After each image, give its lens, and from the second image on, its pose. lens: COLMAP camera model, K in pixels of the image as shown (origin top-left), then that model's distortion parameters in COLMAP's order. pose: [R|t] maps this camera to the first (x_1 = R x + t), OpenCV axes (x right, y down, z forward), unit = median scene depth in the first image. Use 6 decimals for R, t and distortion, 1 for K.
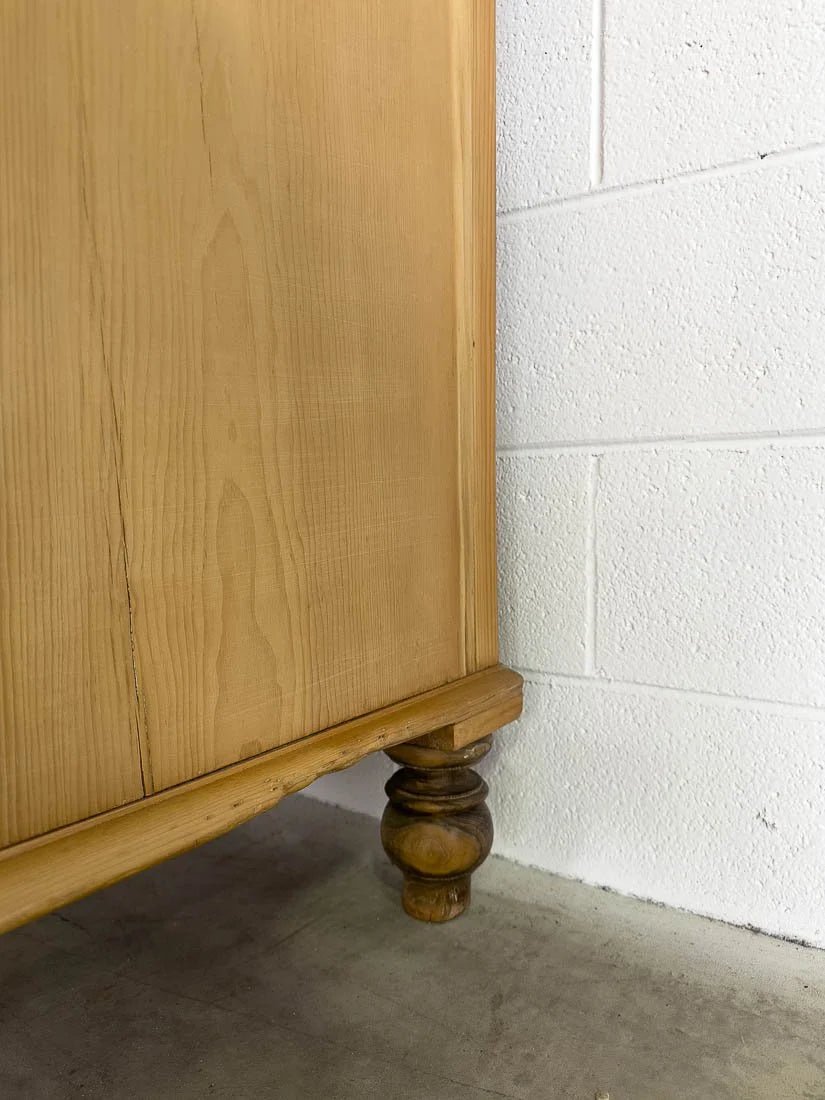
lens RADIAL K [[790.1, 0, 412.5], [0, 790.1, 550.0], [0, 0, 1]] dist [0.072751, -0.110711]
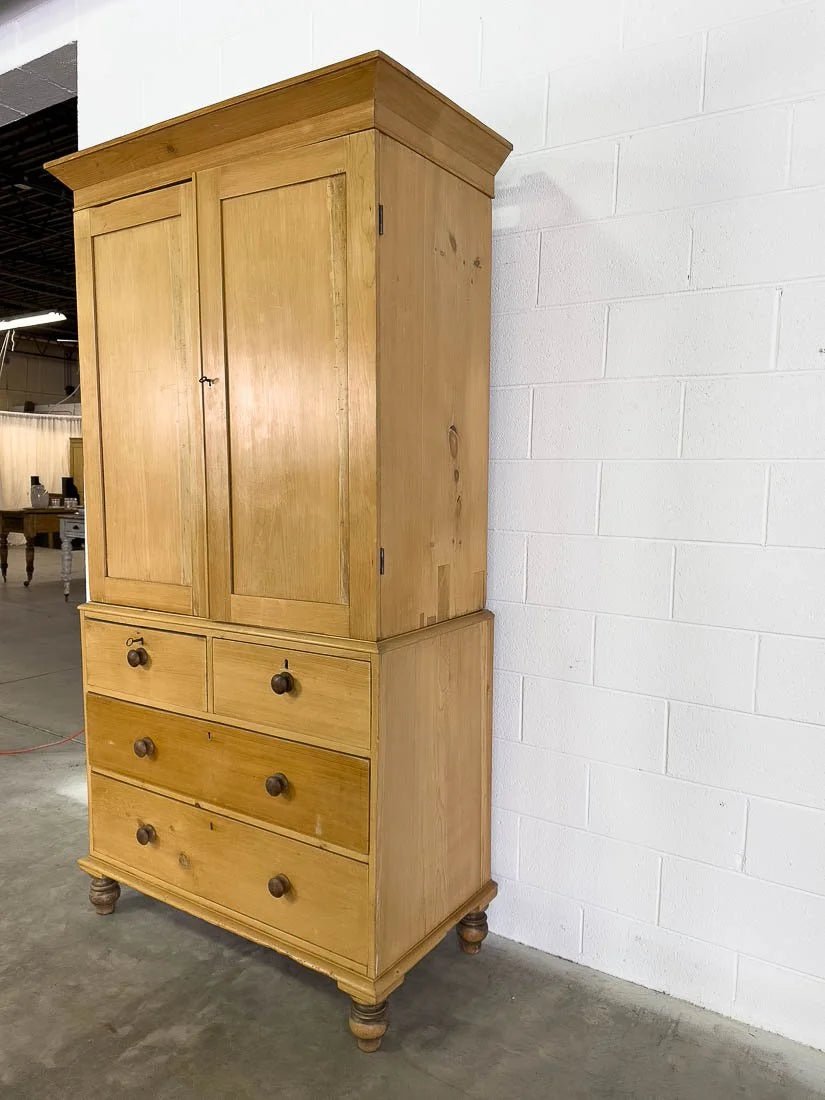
lens RADIAL K [[790.1, 0, 412.5], [0, 790.1, 550.0], [0, 0, 1]] dist [0.072751, -0.110711]
pose [[0.999584, 0.016389, 0.023735, -0.342791], [-0.016706, 0.999773, 0.013237, -1.352430], [-0.023513, -0.013628, 0.999631, -2.479679]]
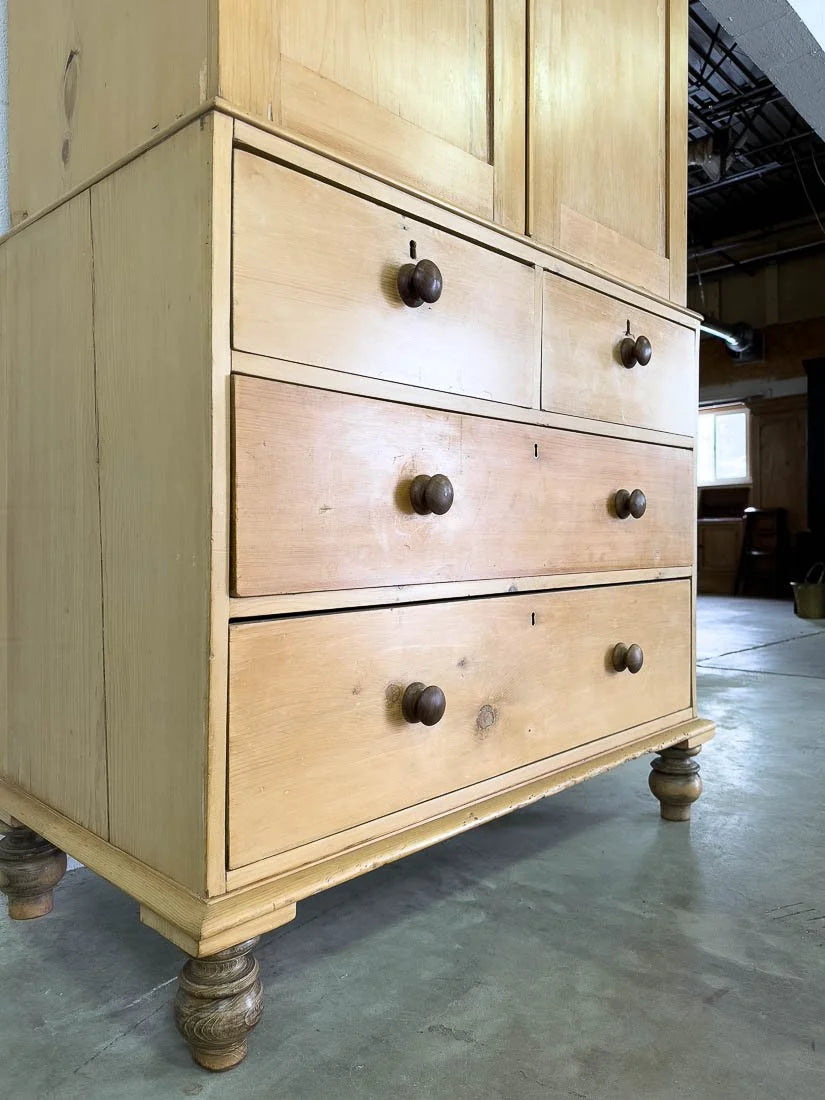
lens RADIAL K [[789.6, 0, 417.6], [0, 789.6, 546.4], [0, 0, 1]] dist [0.196490, -0.370242]
pose [[0.151913, -0.003463, 0.988388, -2.872877], [0.078230, 0.996899, -0.008531, -0.341460], [-0.985293, 0.078617, 0.151713, 0.739326]]
